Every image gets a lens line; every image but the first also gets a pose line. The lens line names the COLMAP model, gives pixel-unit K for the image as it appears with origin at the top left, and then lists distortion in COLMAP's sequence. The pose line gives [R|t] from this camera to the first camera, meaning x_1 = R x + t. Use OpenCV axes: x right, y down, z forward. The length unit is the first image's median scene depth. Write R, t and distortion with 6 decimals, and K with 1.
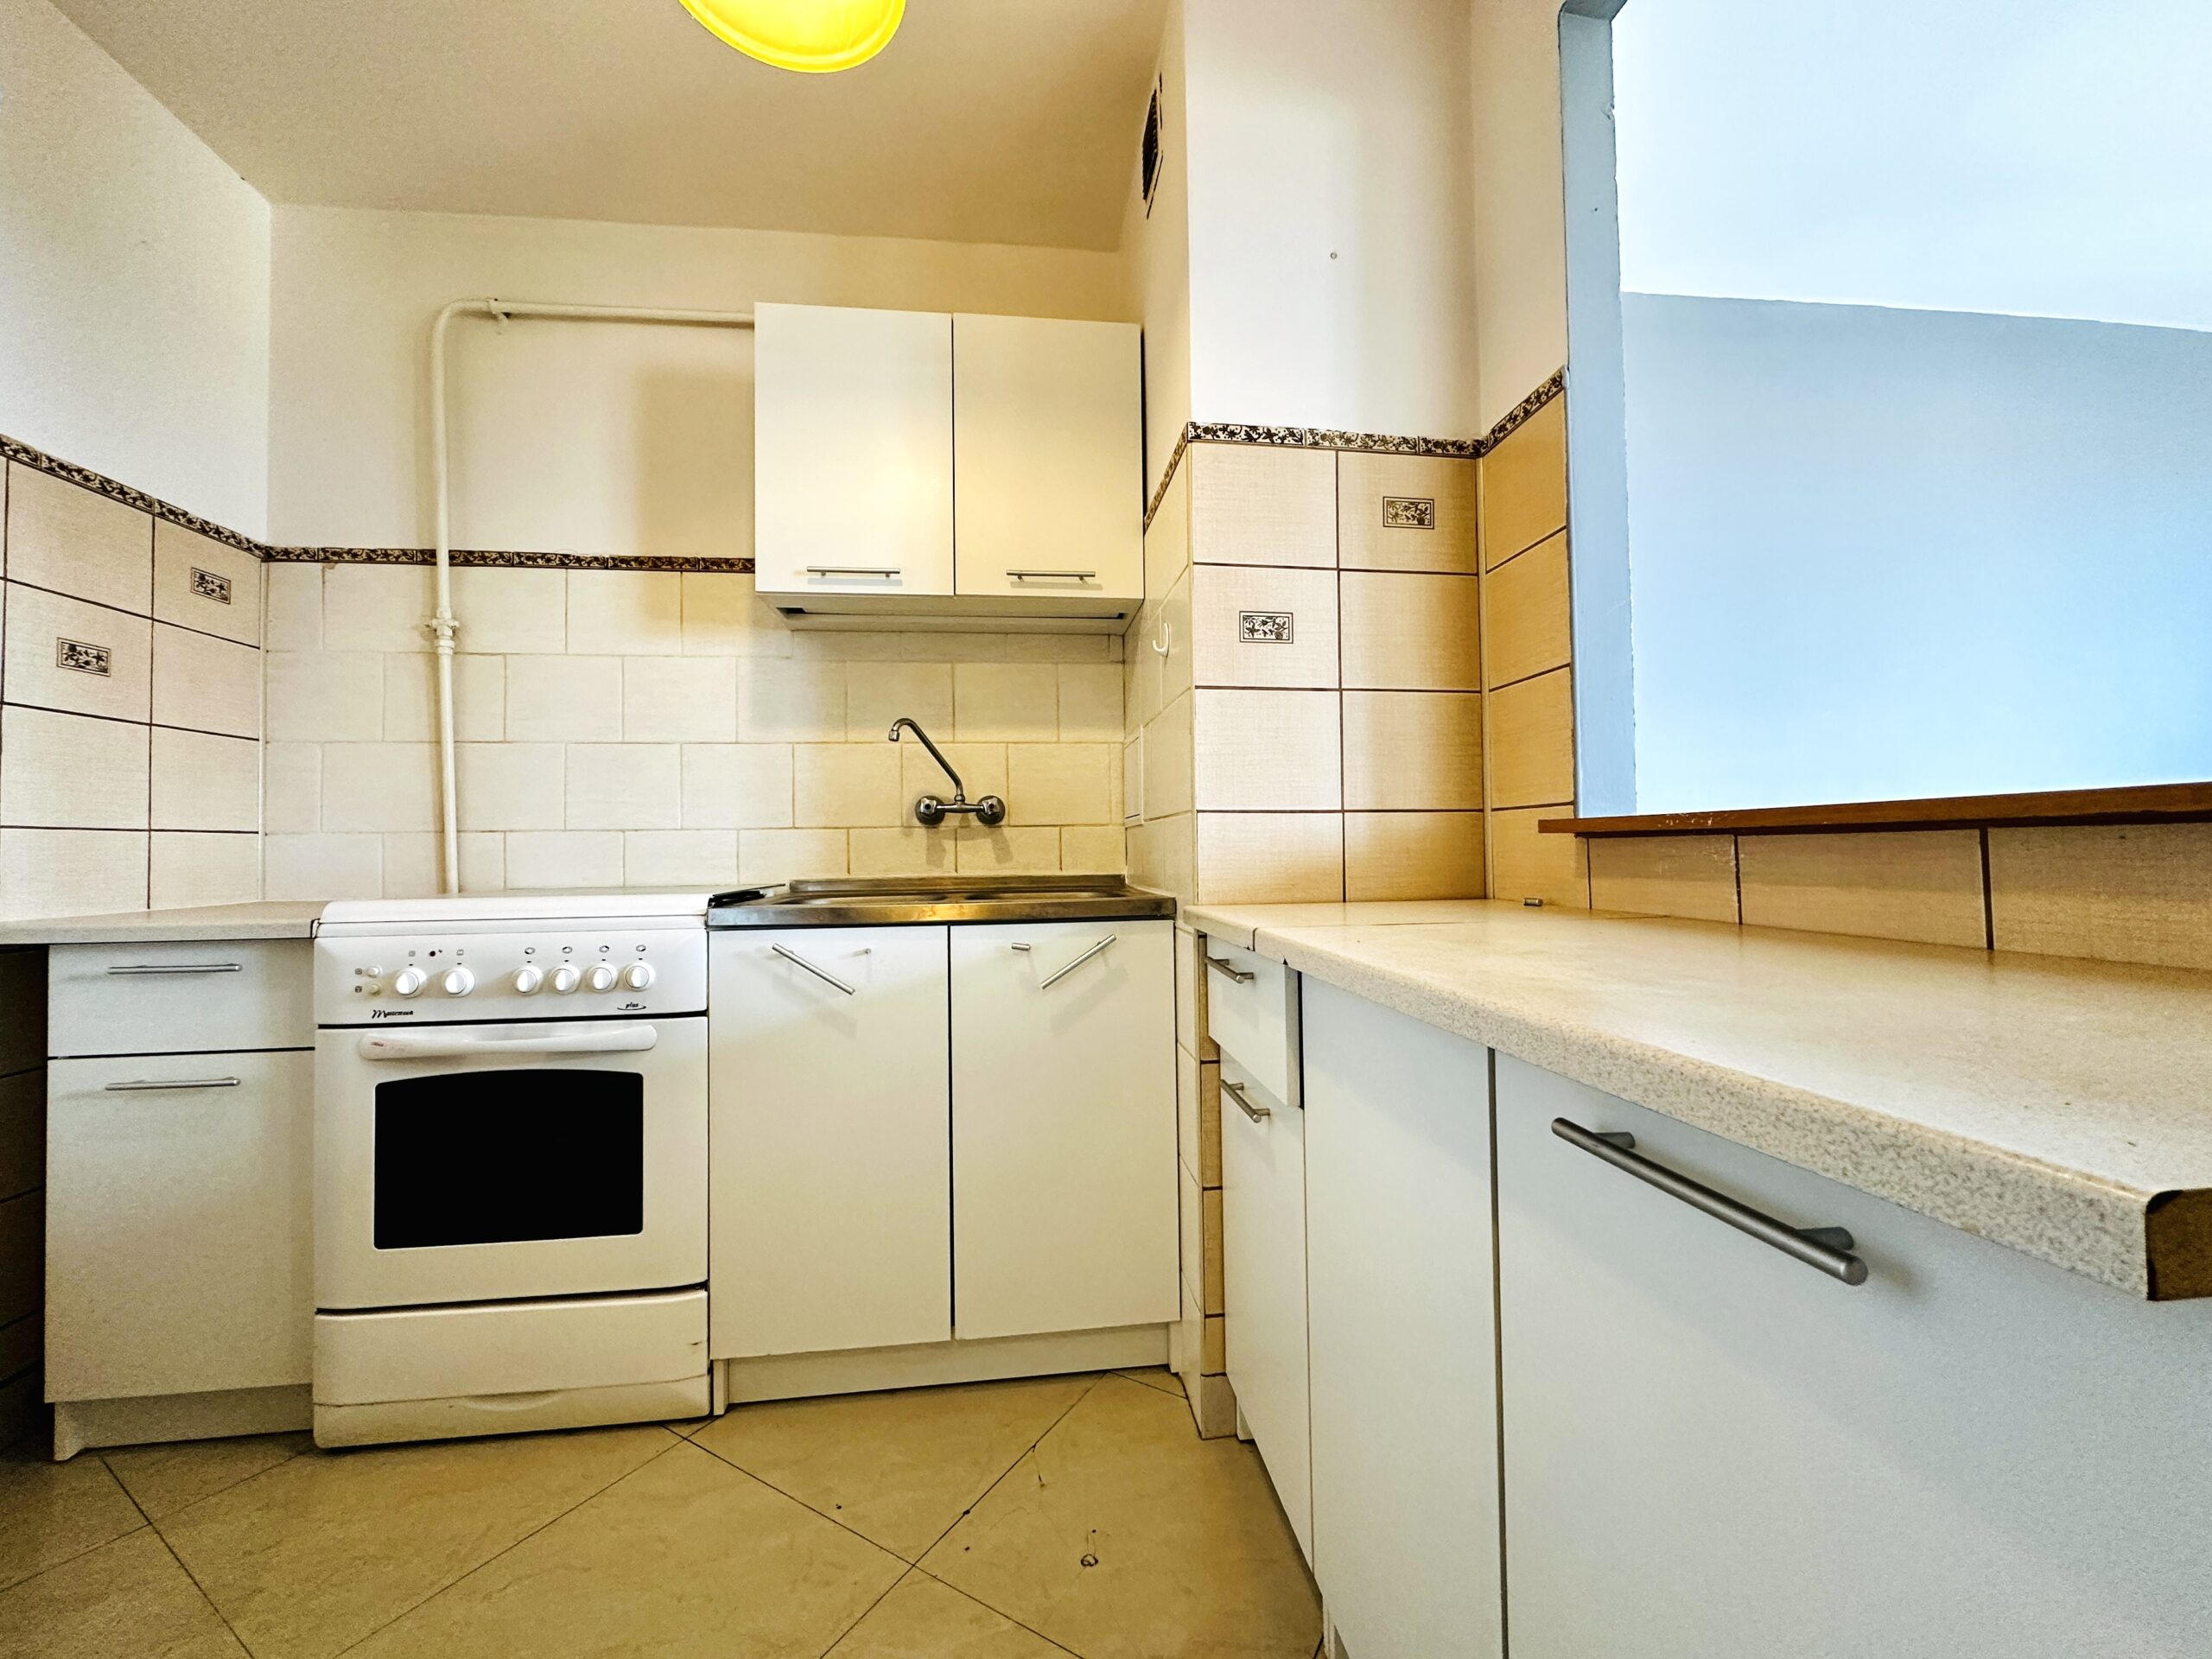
lens RADIAL K [[883.0, 0, 1104.5], [0, 883.0, 833.4], [0, 0, 1]] dist [-0.004099, 0.001202]
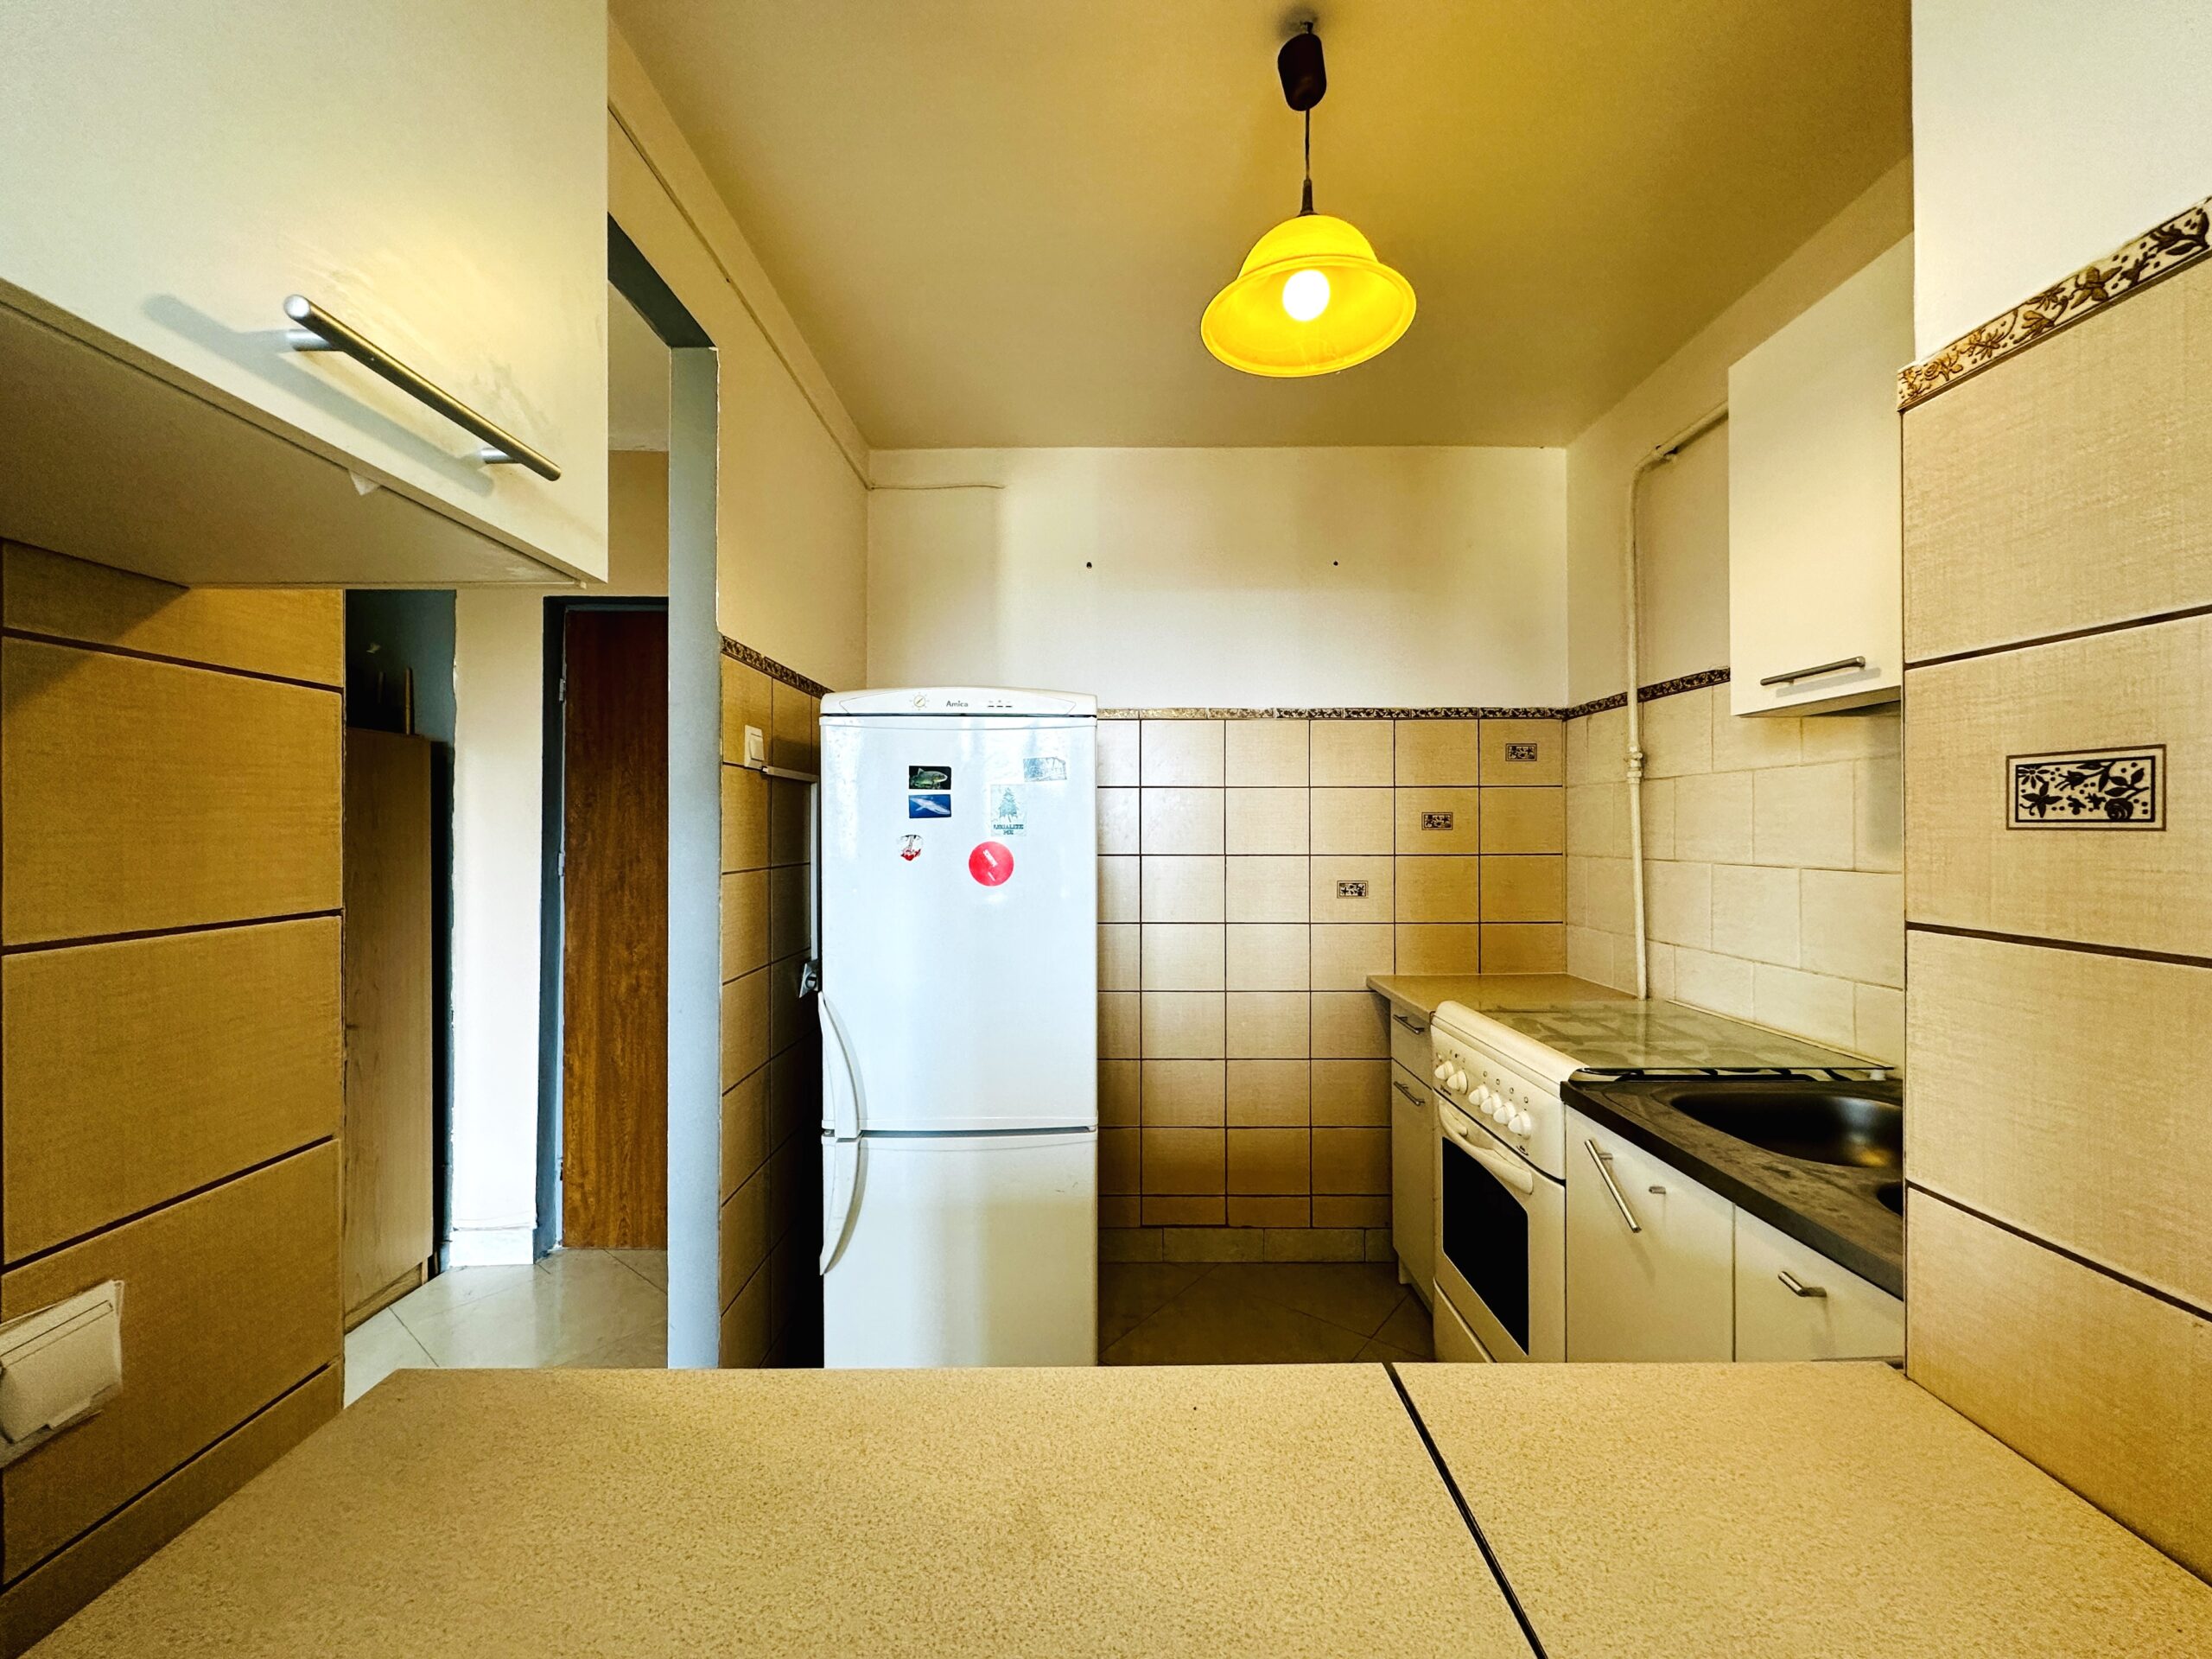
lens RADIAL K [[883.0, 0, 1102.2], [0, 883.0, 828.5], [0, 0, 1]] dist [-0.004099, 0.001202]
pose [[-0.117939, 0.009176, -0.992978, 0.479385], [0.025011, 0.999668, 0.006267, -0.176872], [0.992706, -0.024096, -0.118130, 0.472262]]
